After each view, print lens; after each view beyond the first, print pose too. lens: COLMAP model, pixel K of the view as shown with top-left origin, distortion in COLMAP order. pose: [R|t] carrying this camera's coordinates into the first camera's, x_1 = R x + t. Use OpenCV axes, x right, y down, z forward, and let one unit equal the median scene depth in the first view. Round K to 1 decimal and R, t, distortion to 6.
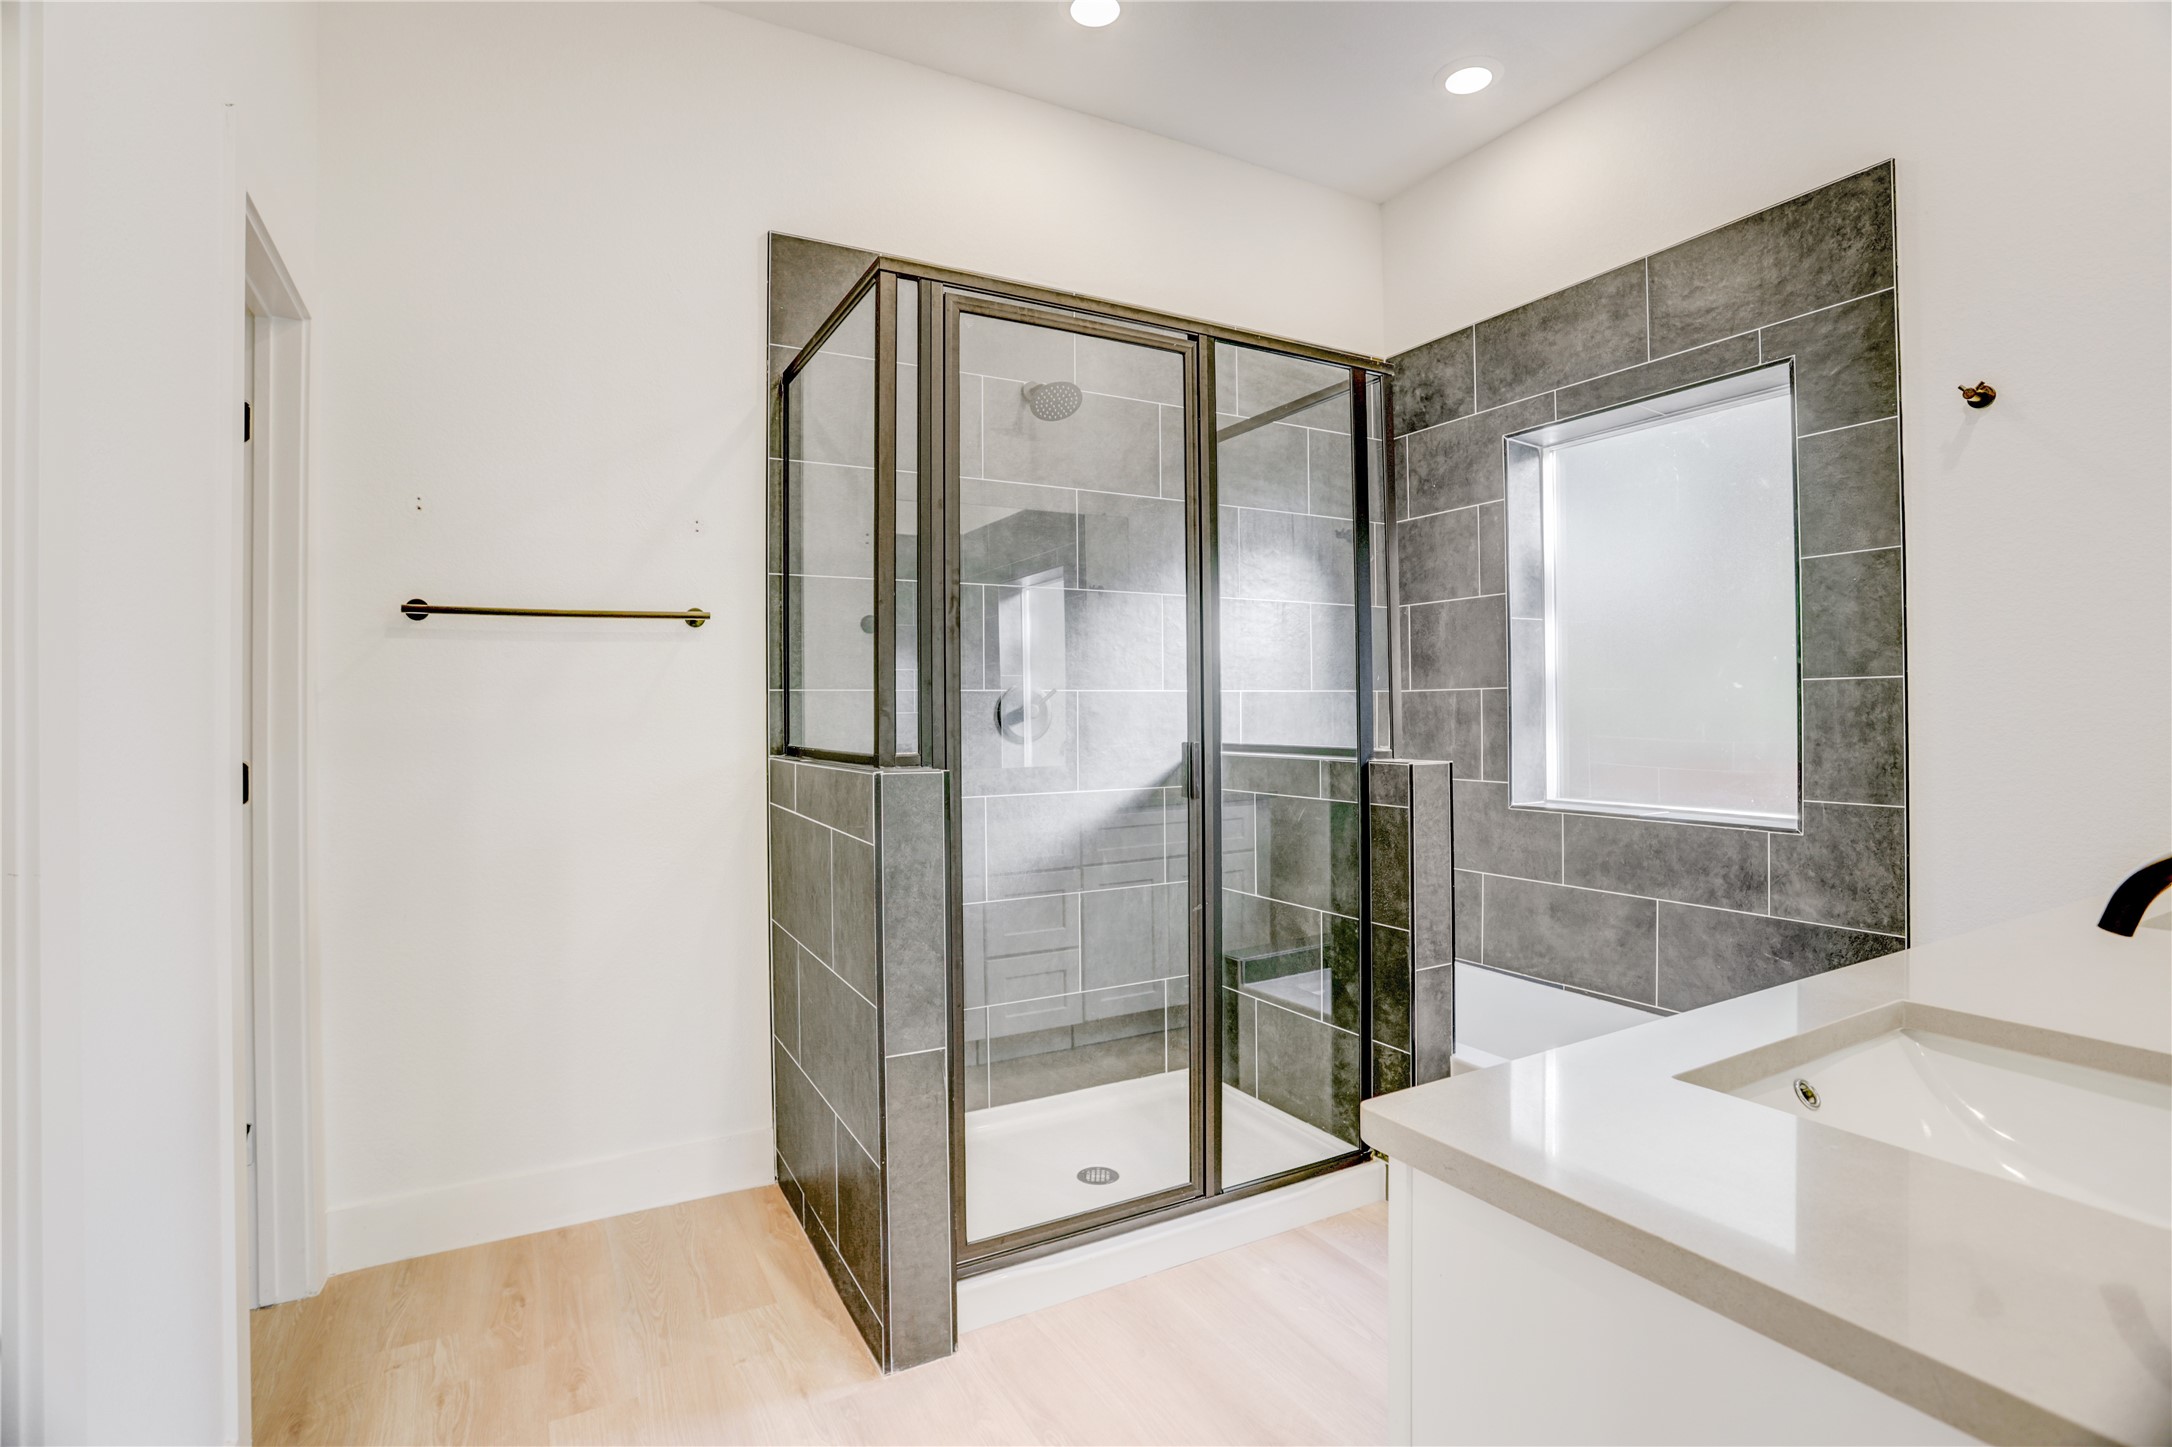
lens RADIAL K [[1058.1, 0, 1094.0], [0, 1058.1, 709.3], [0, 0, 1]] dist [-0.038136, 0.003815]
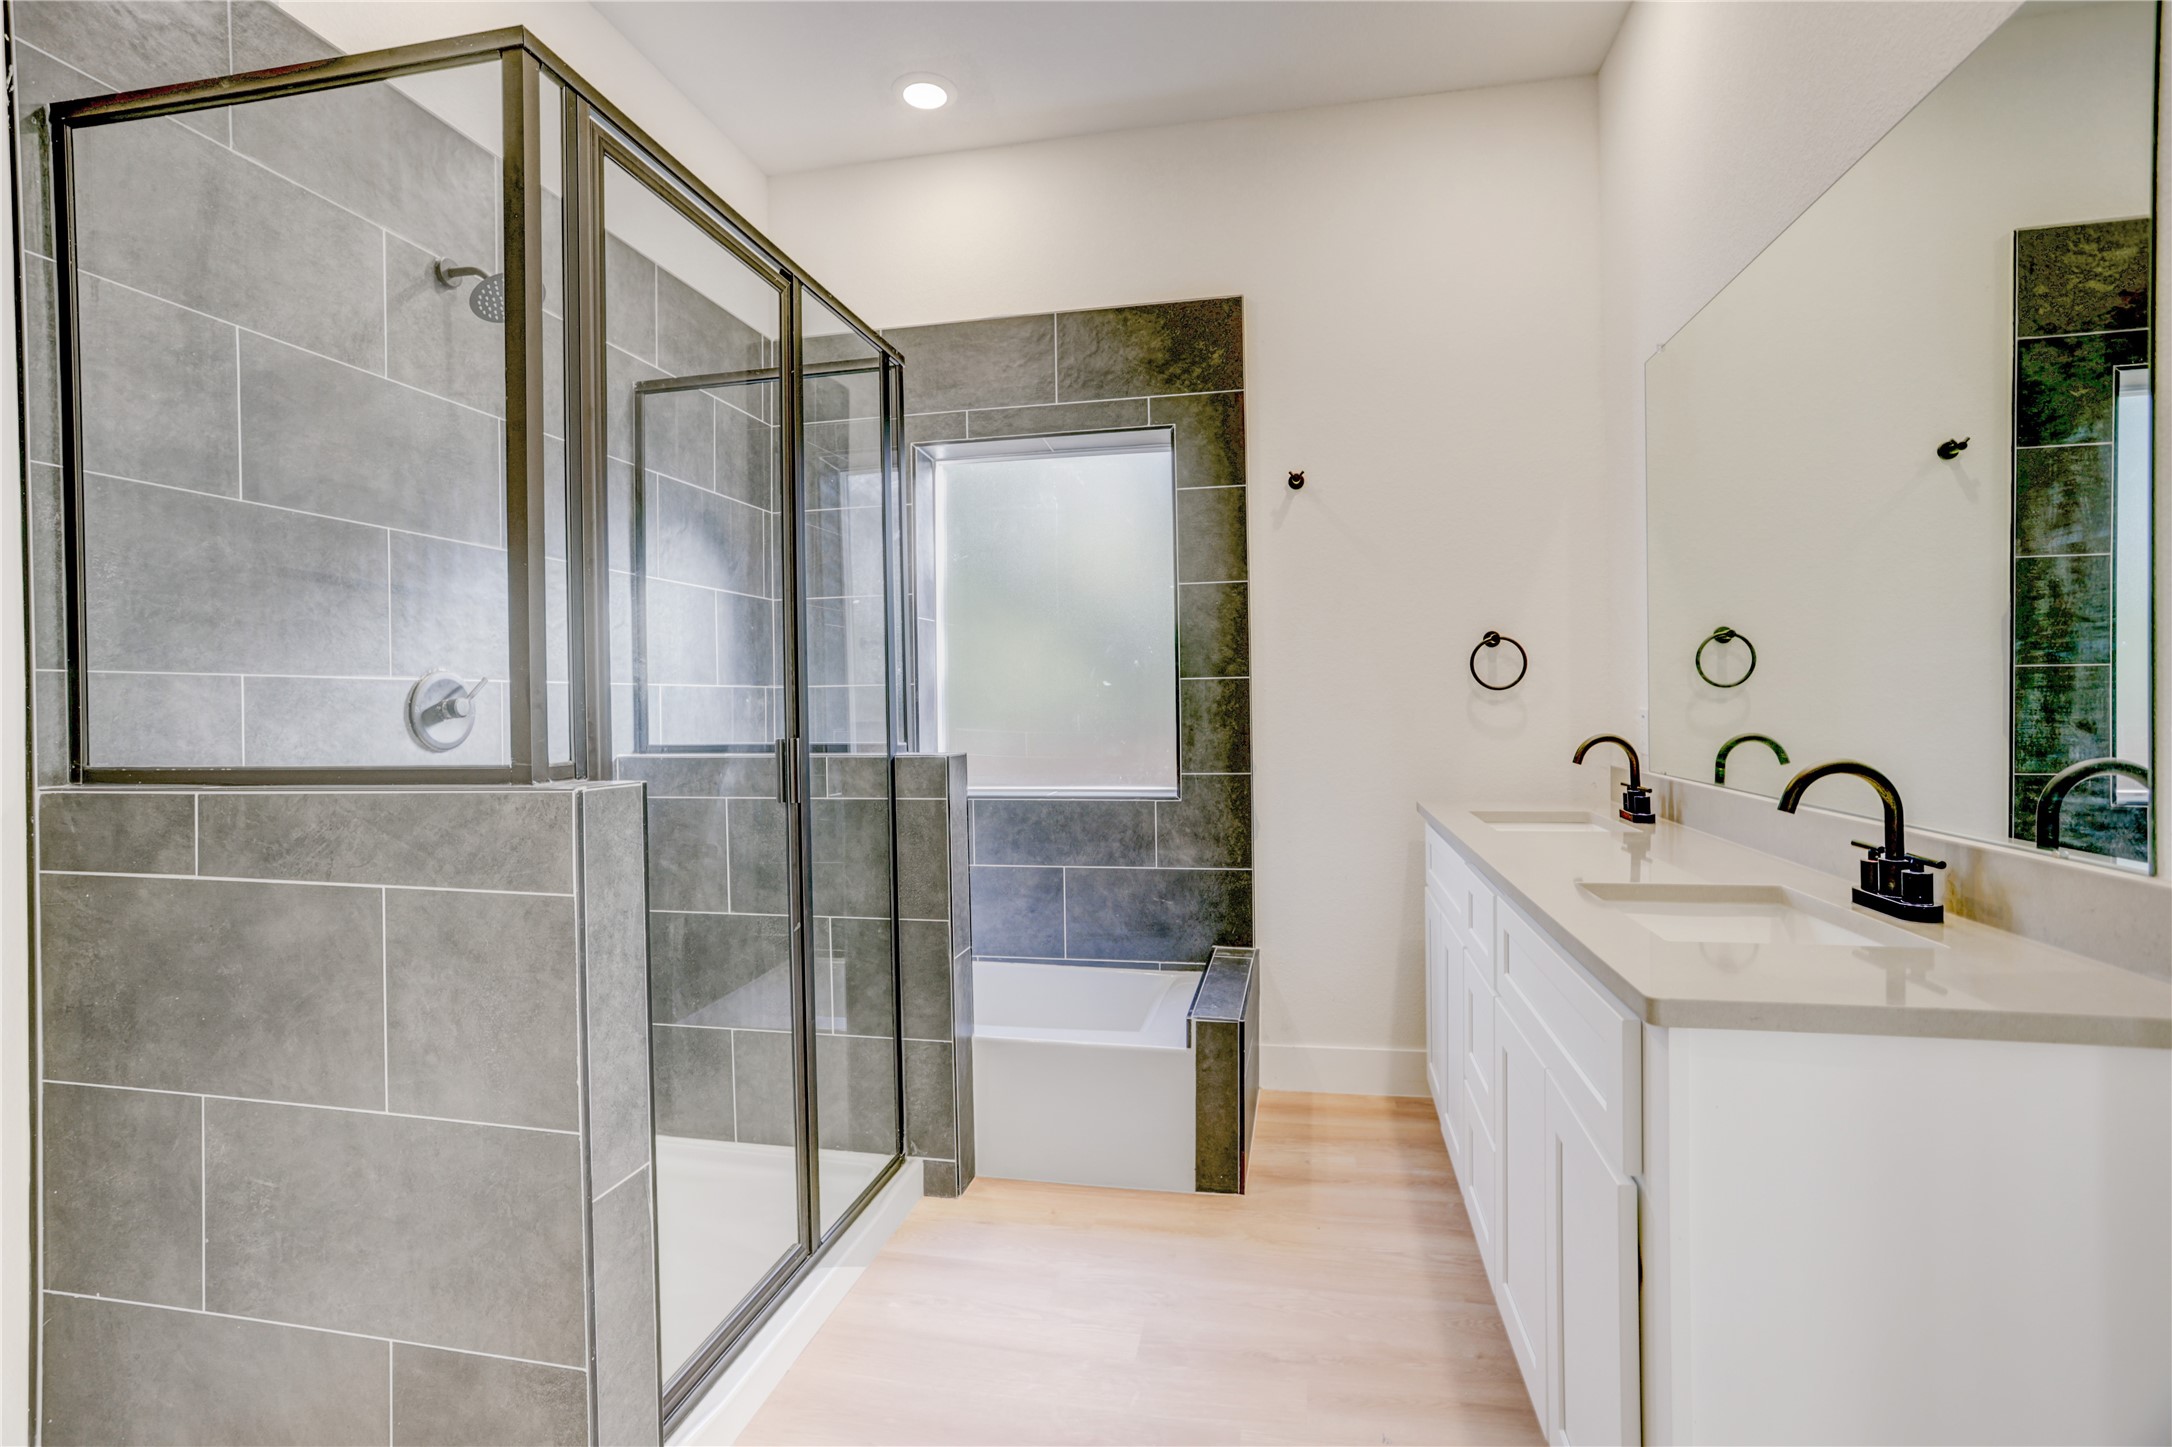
lens RADIAL K [[1058.1, 0, 1080.3], [0, 1058.1, 711.5], [0, 0, 1]] dist [-0.038136, 0.003815]
pose [[0.663237, -0.005830, 0.748387, -0.366028], [0.007916, 0.999968, 0.000774, 0.009014], [-0.748368, 0.005411, 0.663262, 0.225221]]
